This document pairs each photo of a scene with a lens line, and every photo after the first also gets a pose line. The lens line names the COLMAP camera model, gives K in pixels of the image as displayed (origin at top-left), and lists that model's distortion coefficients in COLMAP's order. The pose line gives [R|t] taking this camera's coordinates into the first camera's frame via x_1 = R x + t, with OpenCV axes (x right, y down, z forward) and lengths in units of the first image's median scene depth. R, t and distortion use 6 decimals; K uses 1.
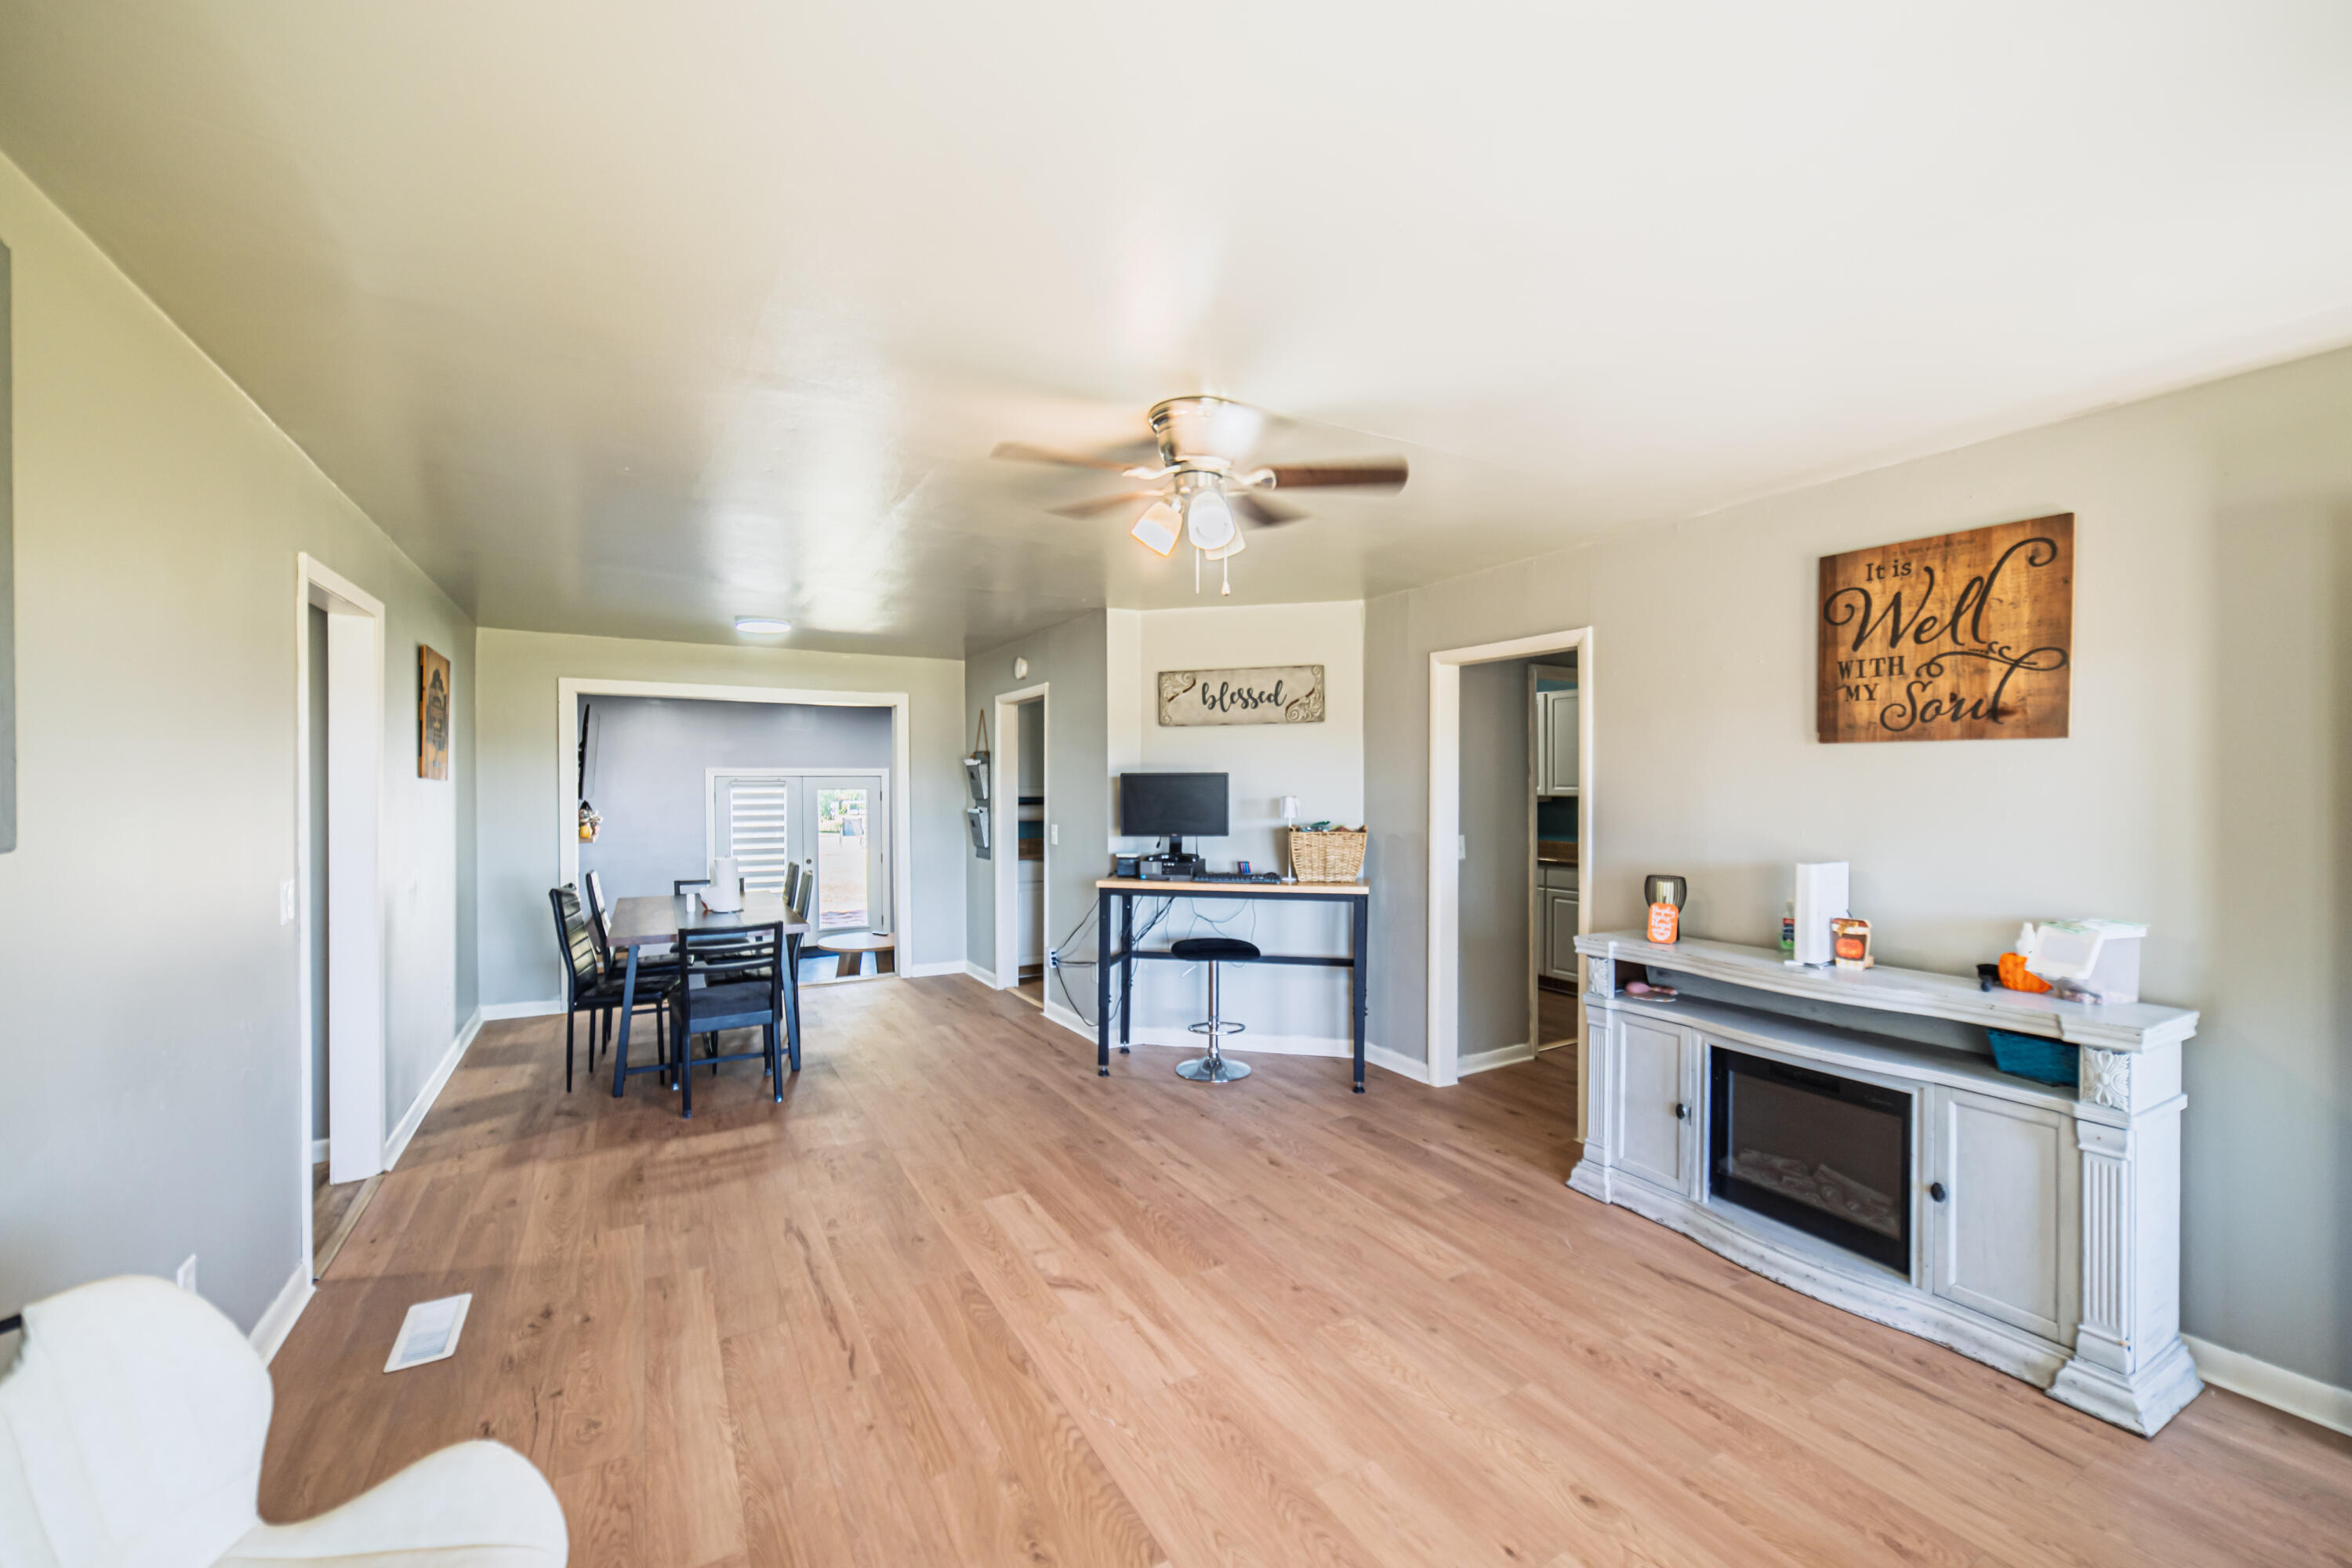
lens RADIAL K [[936.7, 0, 1192.8], [0, 936.7, 792.1], [0, 0, 1]] dist [-0.001563, 0.000070]
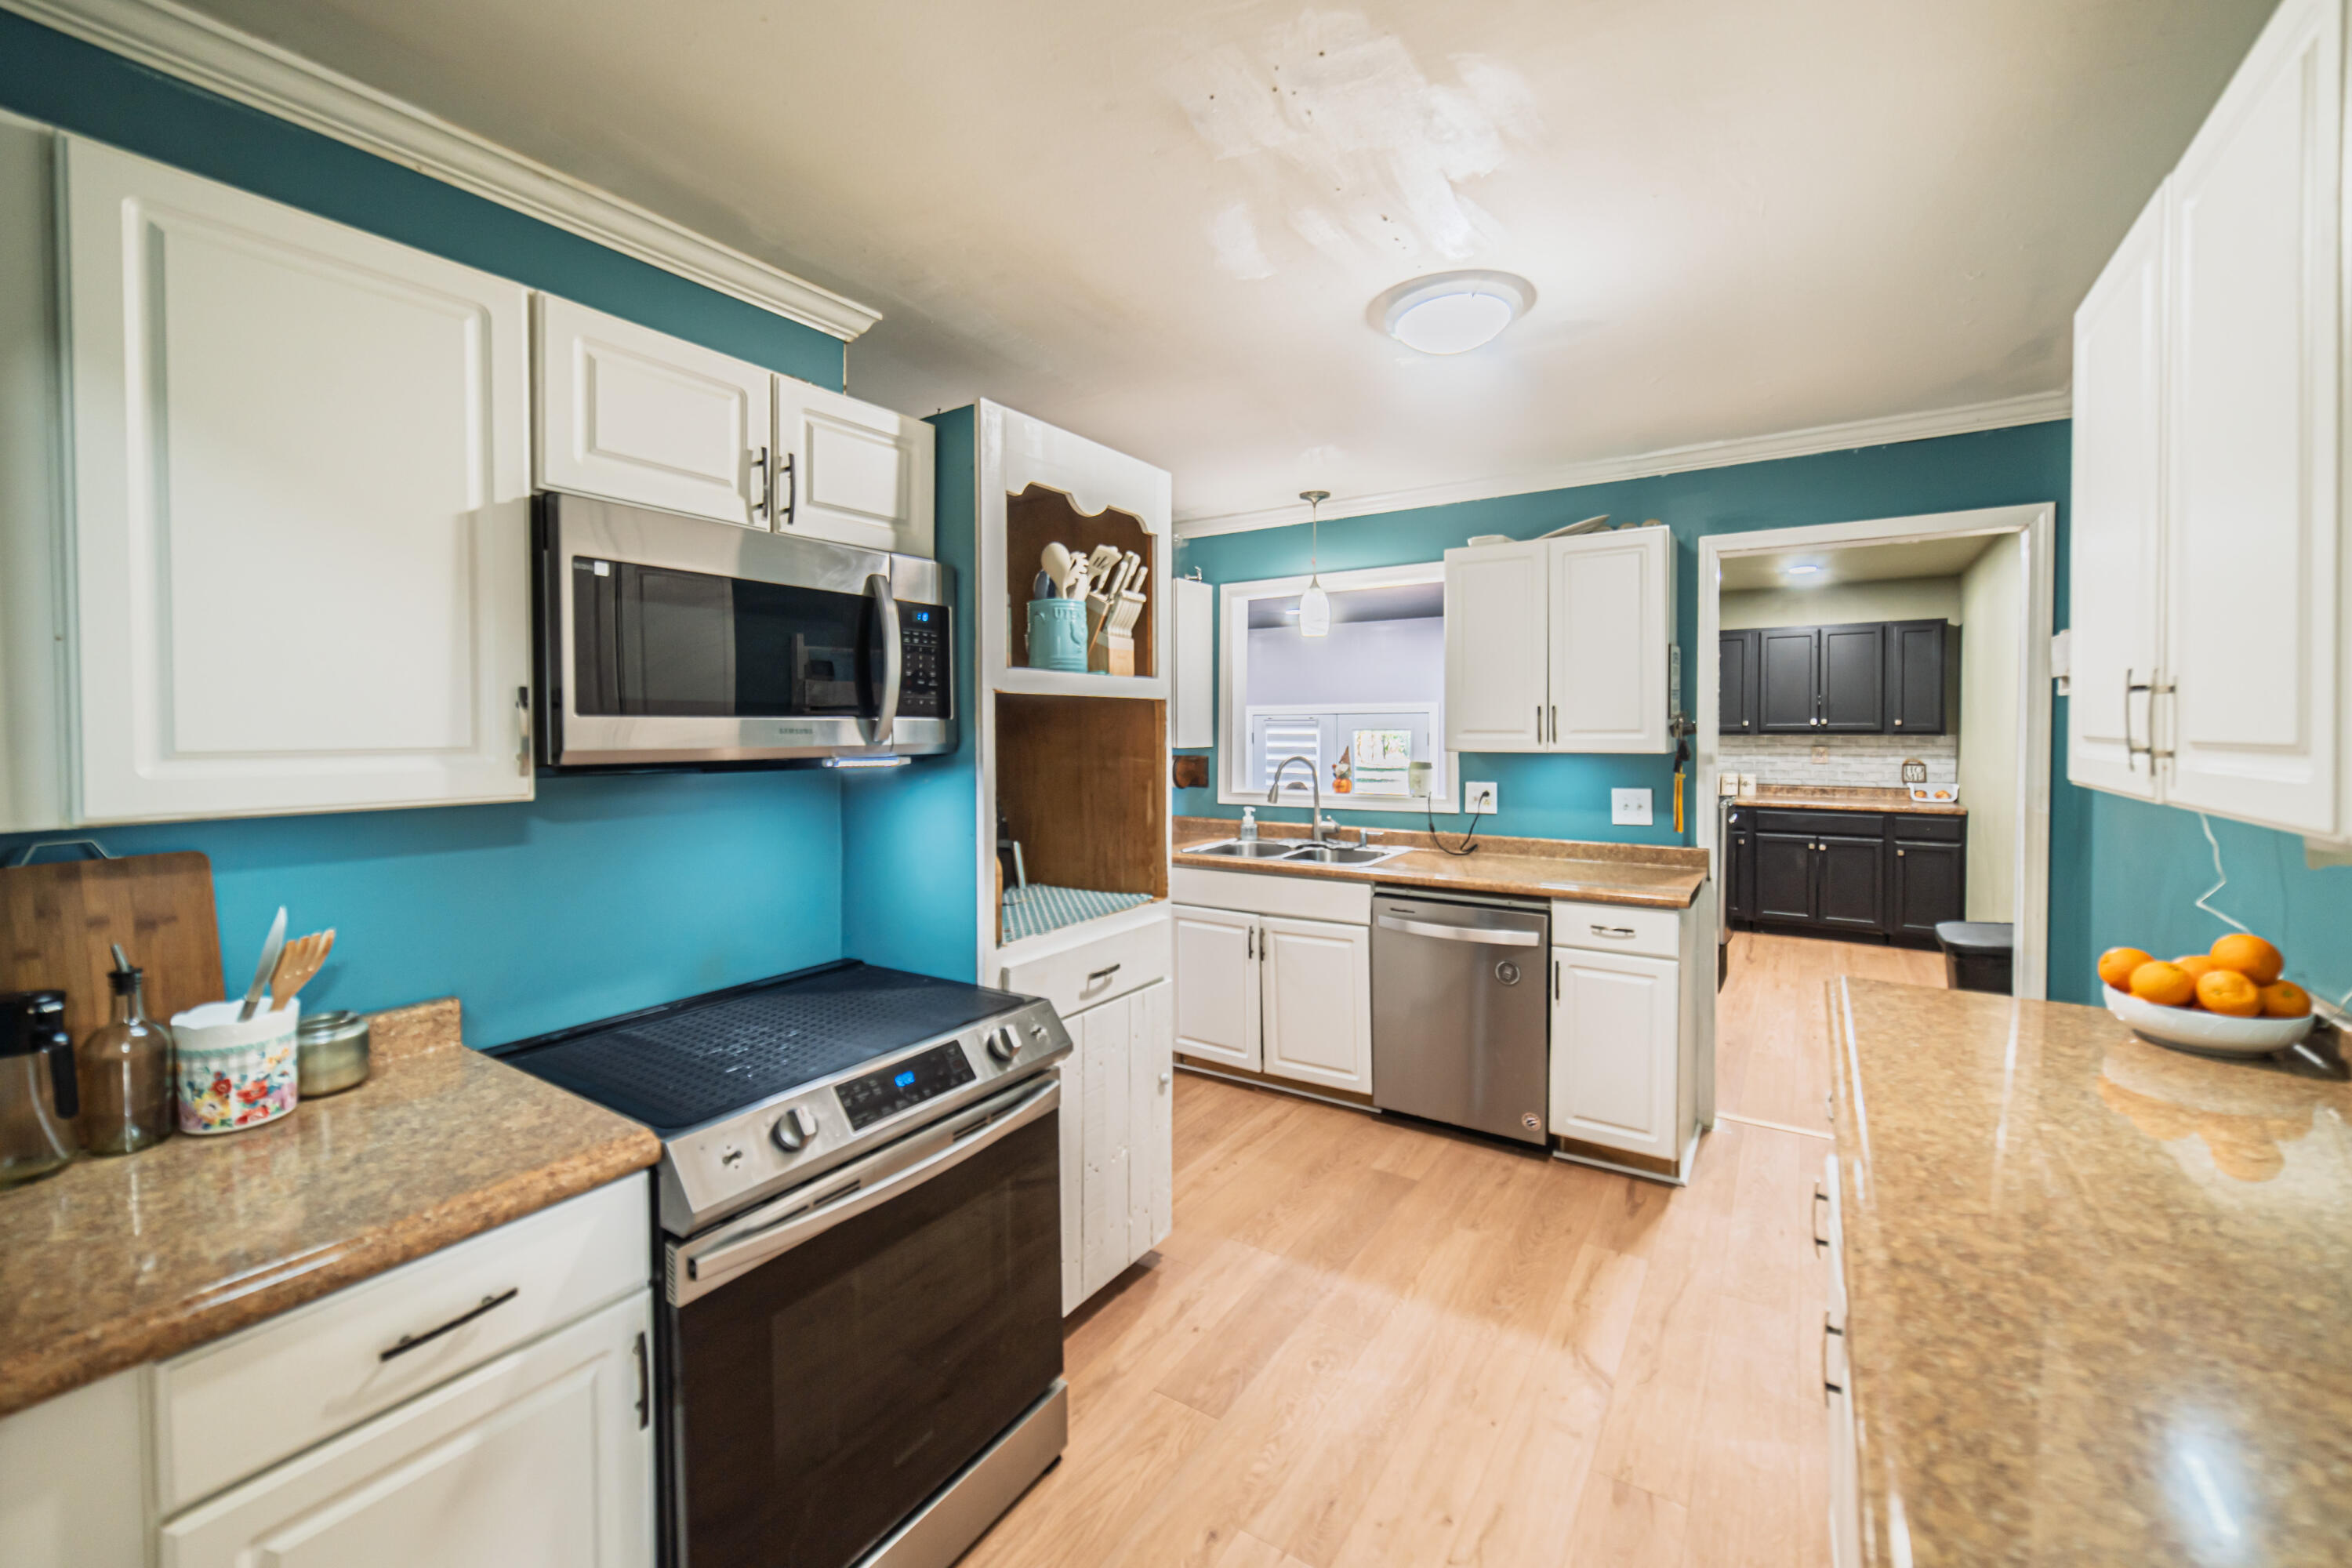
lens RADIAL K [[951.8, 0, 1186.5], [0, 951.8, 736.3], [0, 0, 1]] dist [-0.000445, 0.000108]
pose [[0.439168, 0.011836, -0.898327, 0.859811], [-0.004648, 0.999930, 0.010902, -0.018476], [0.898393, -0.000612, 0.439192, 1.638619]]
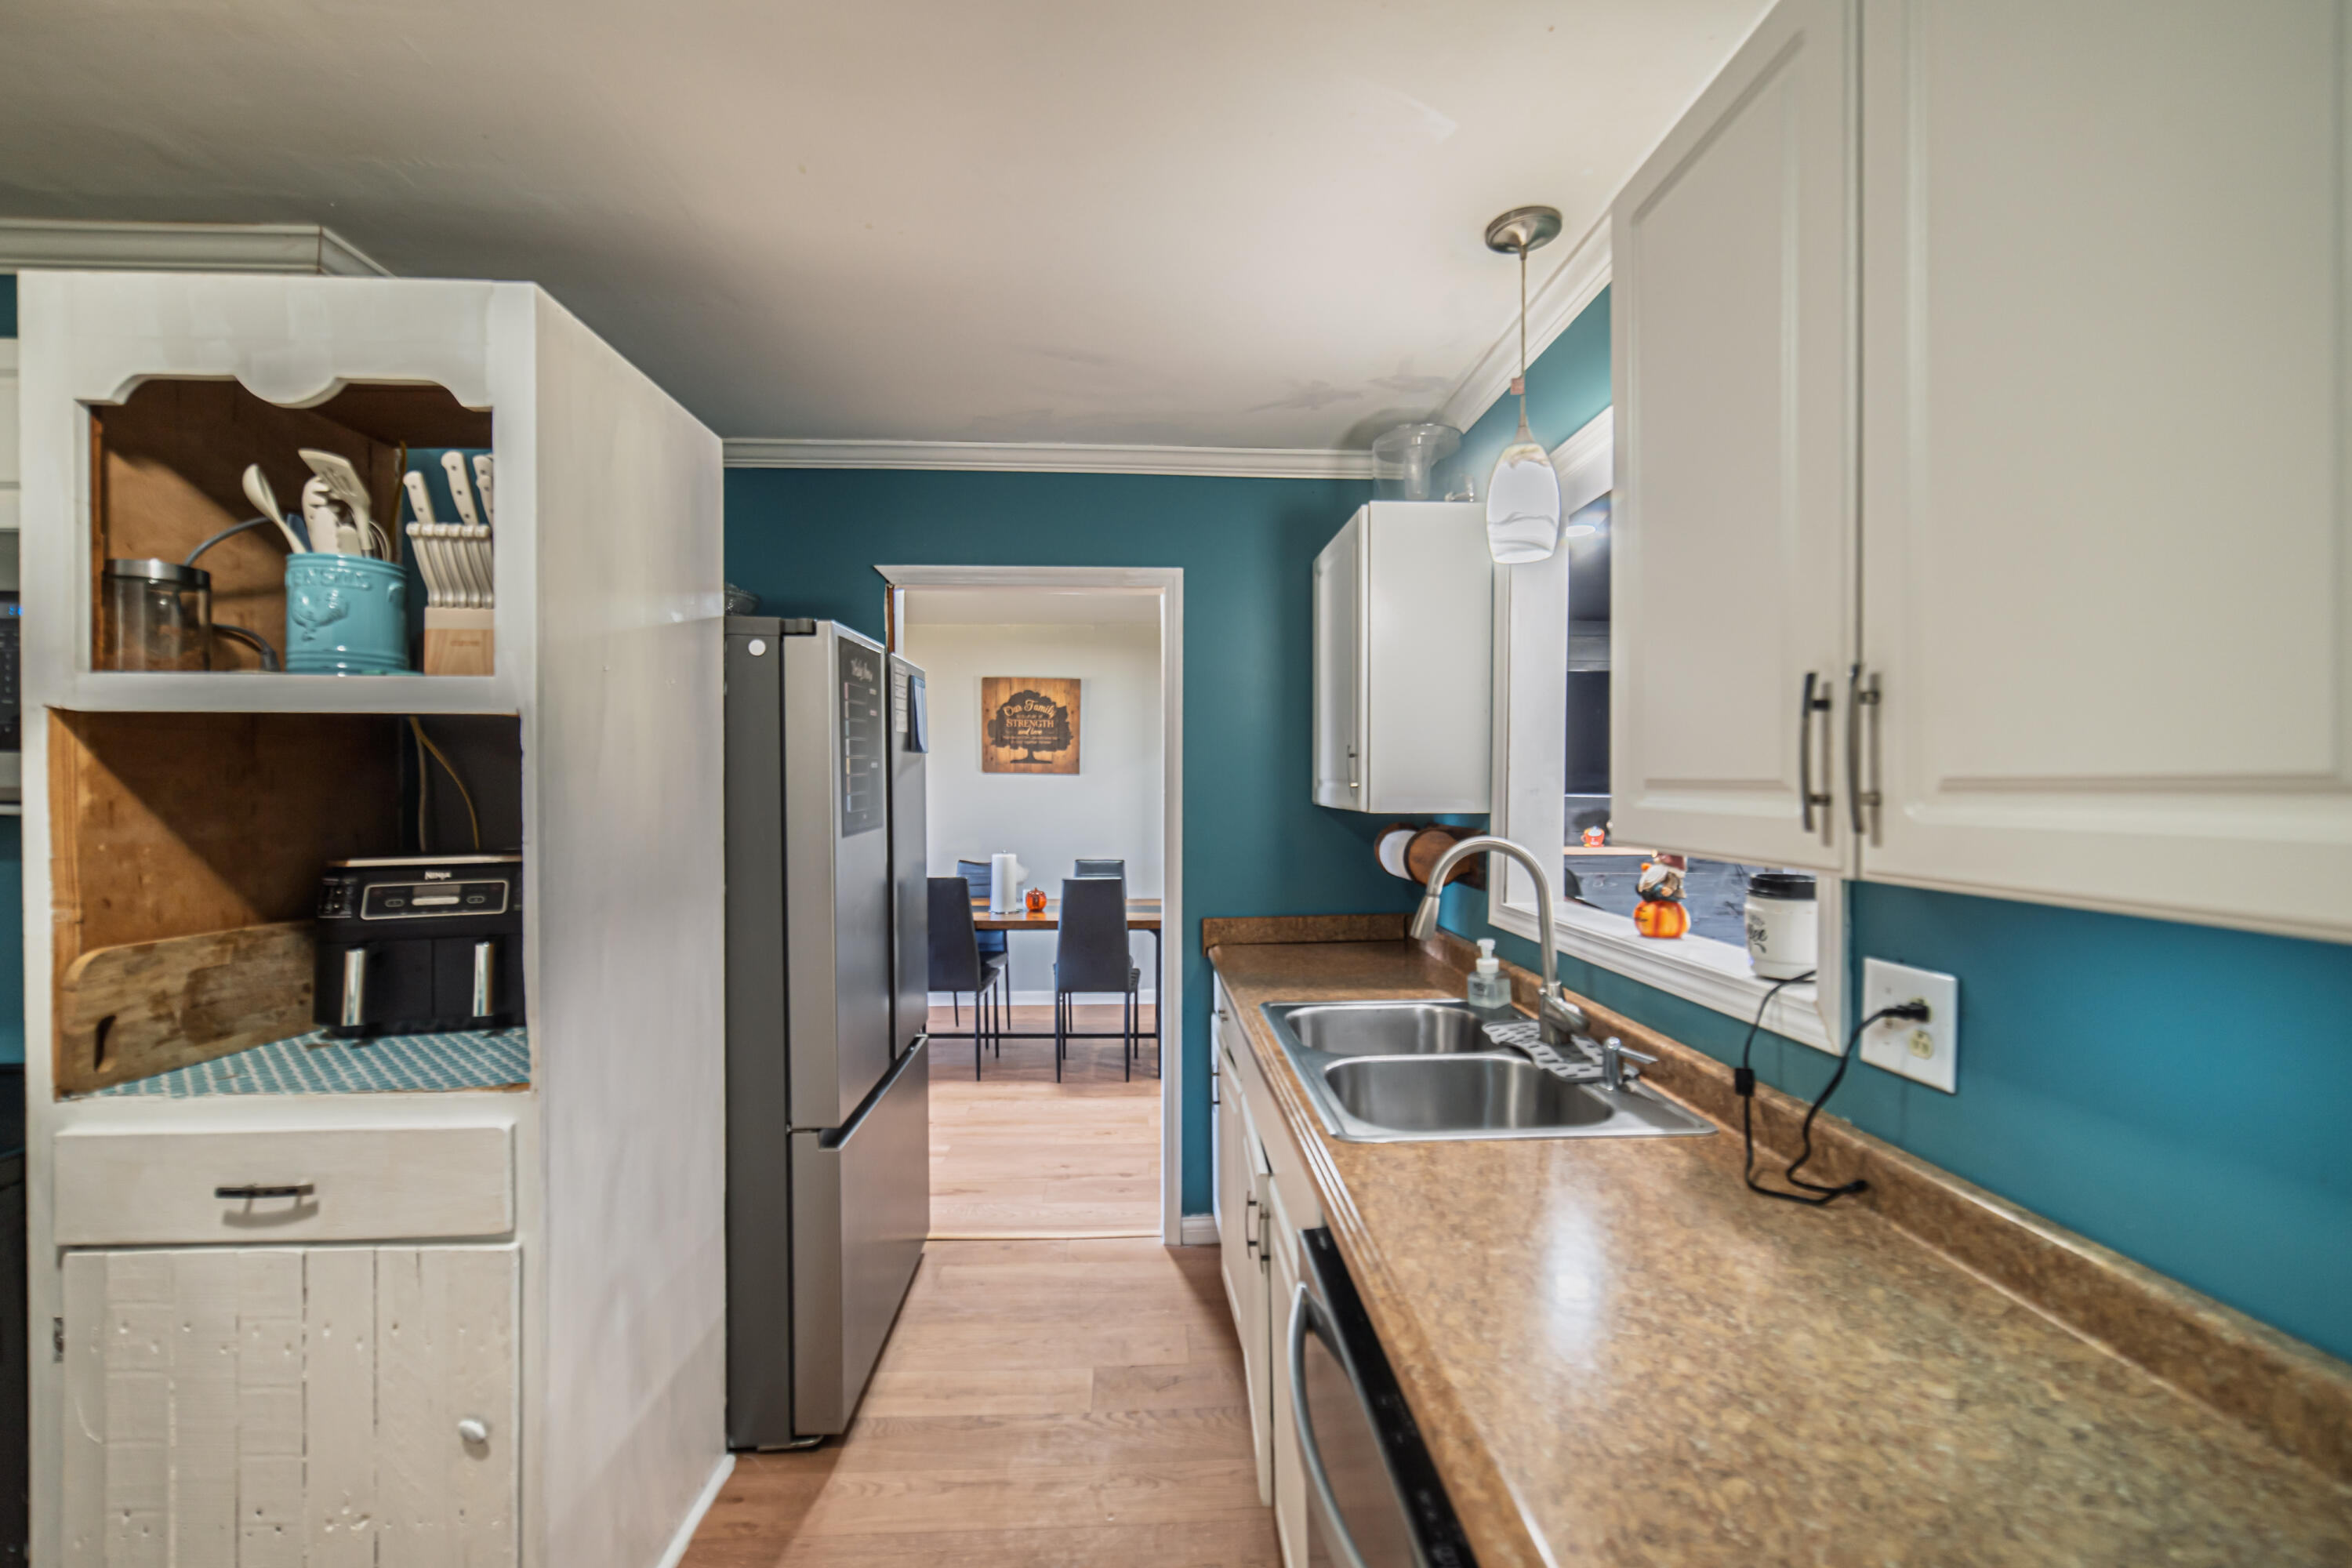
lens RADIAL K [[952.4, 0, 1170.0], [0, 952.4, 789.9], [0, 0, 1]] dist [-0.001055, 0.000177]
pose [[-0.480135, 0.010835, -0.877128, 0.388538], [-0.006031, 0.999859, 0.015653, -0.015229], [0.877174, 0.012805, -0.480002, 2.393452]]
